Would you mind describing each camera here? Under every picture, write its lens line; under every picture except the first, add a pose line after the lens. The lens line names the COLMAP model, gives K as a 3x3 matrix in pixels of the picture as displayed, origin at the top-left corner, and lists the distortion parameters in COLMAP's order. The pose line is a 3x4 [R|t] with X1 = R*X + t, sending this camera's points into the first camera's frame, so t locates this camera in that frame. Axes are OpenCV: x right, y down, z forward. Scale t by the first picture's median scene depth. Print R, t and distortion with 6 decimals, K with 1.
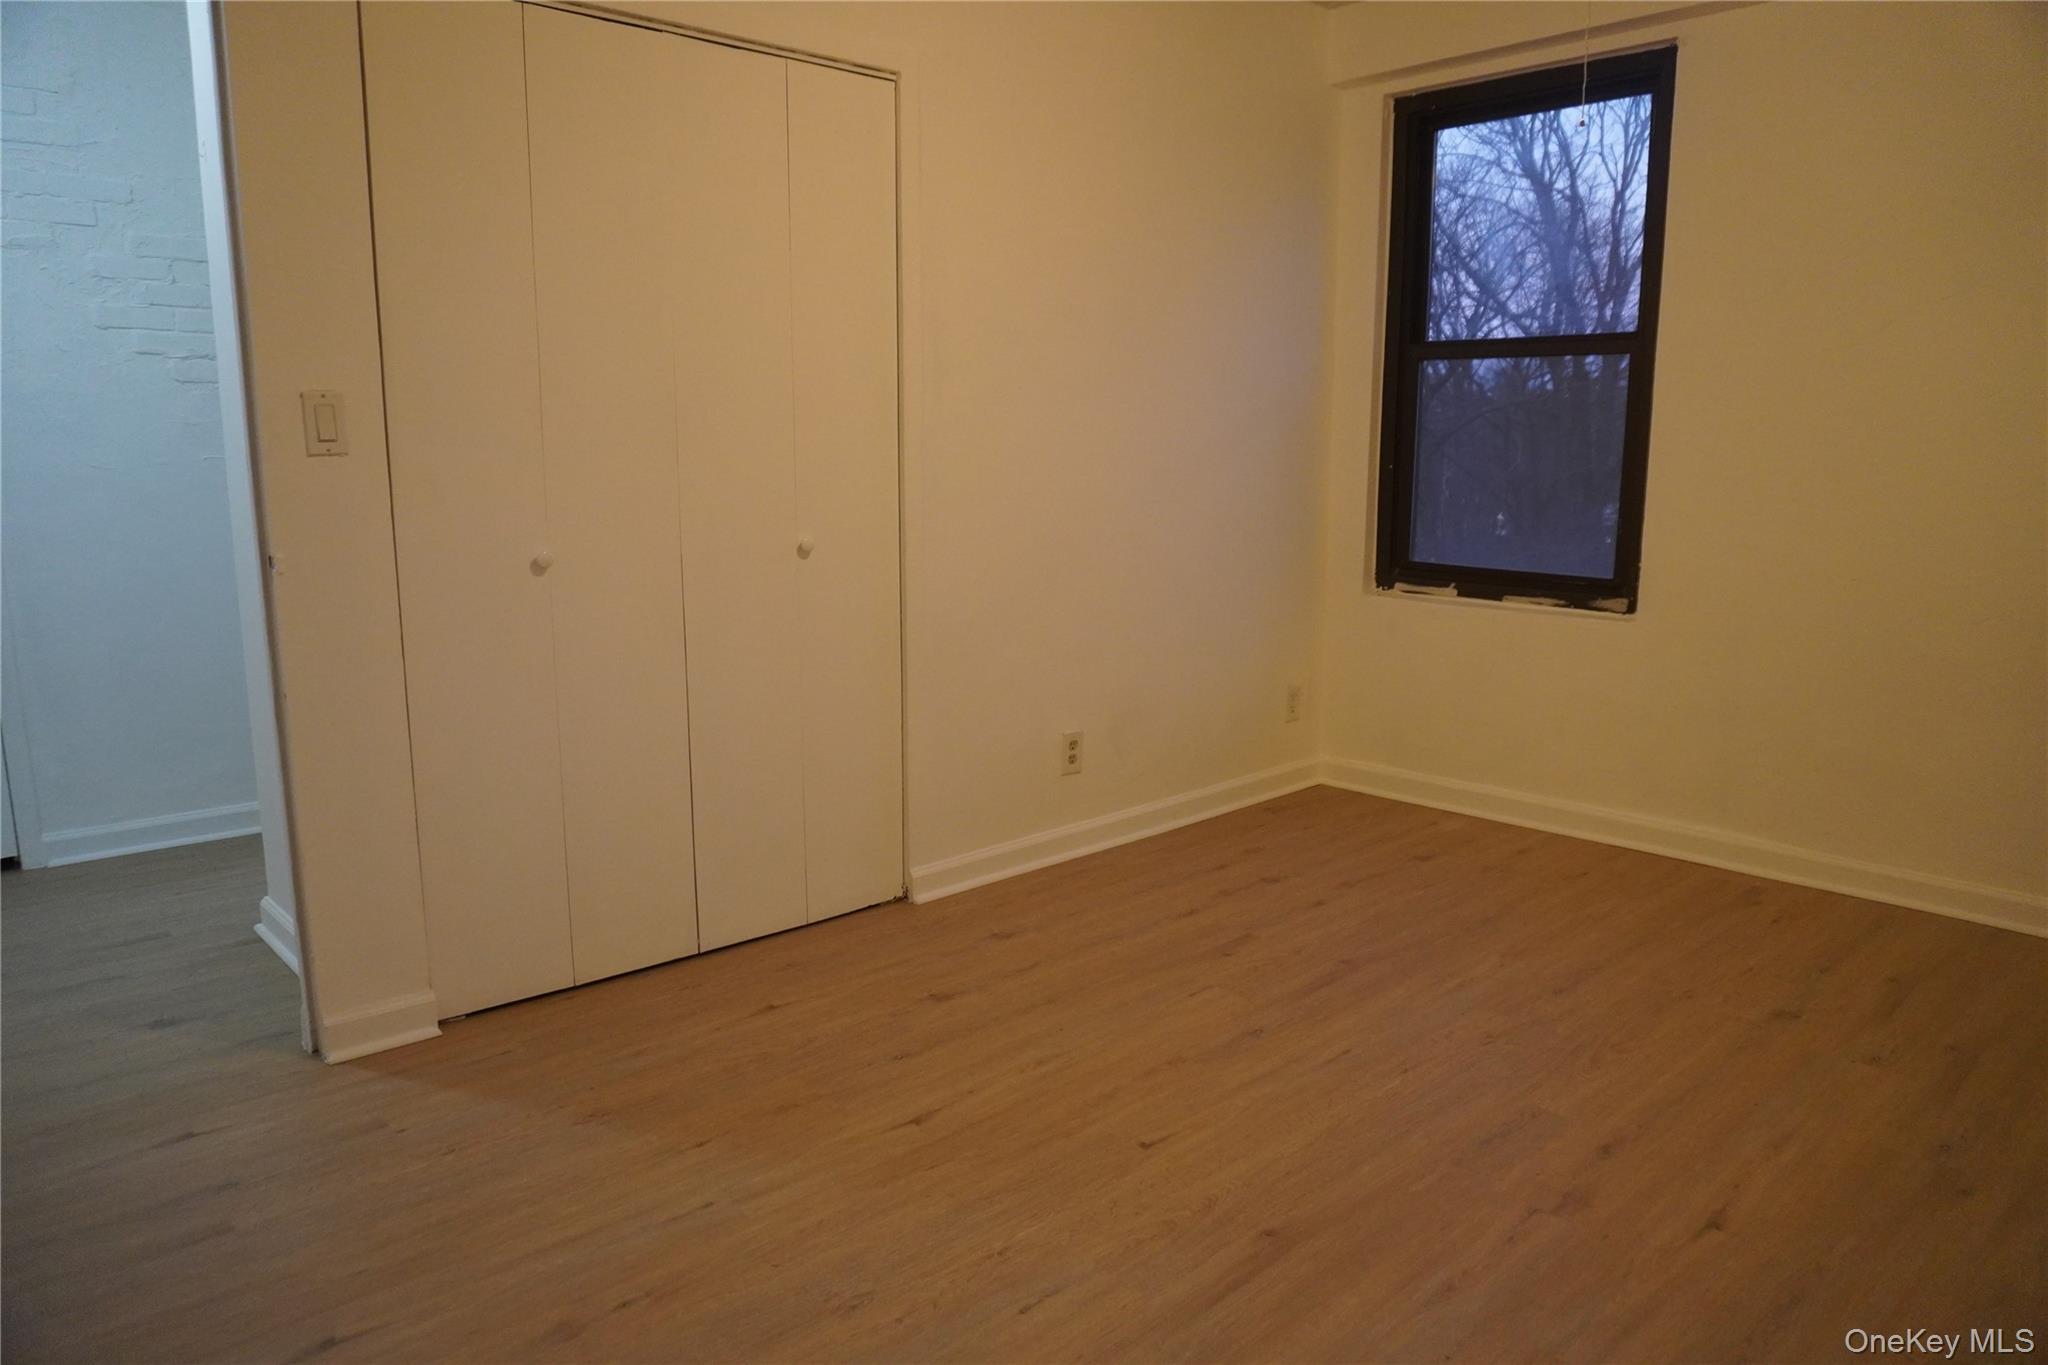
lens RADIAL K [[1382.4, 0, 1030.5], [0, 1382.4, 648.8], [0, 0, 1]] dist [-0.010852, 0.000410]
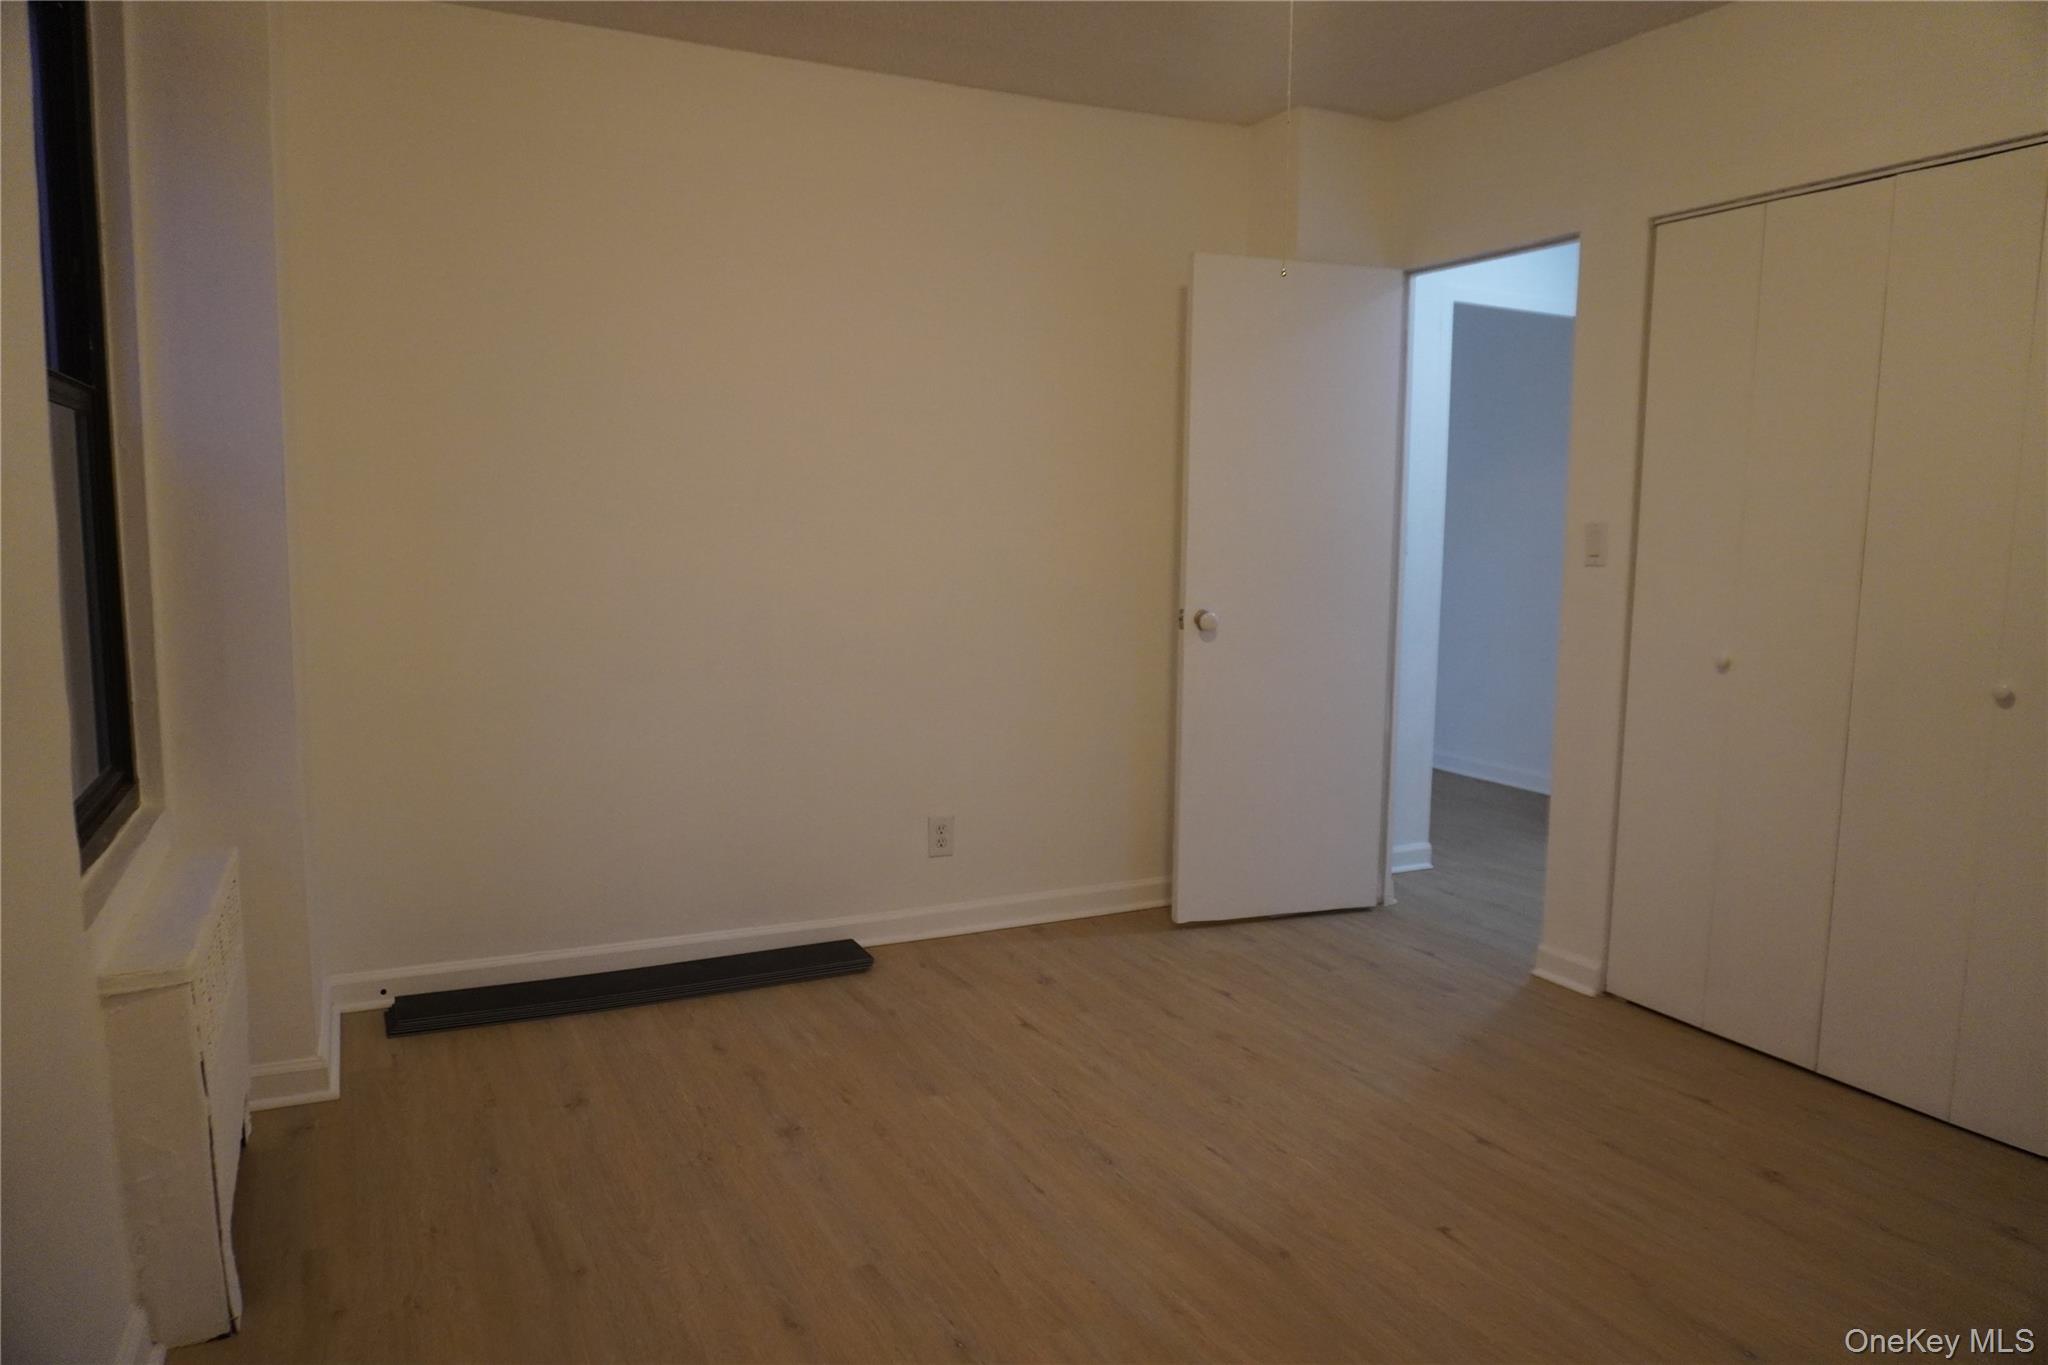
lens RADIAL K [[1382.4, 0, 1030.5], [0, 1382.4, 648.8], [0, 0, 1]] dist [-0.010852, 0.000410]
pose [[-0.283777, 0.073407, -0.956076, 1.059227], [-0.156815, 0.980089, 0.121796, -0.138773], [0.945981, 0.184490, -0.266615, 0.841658]]
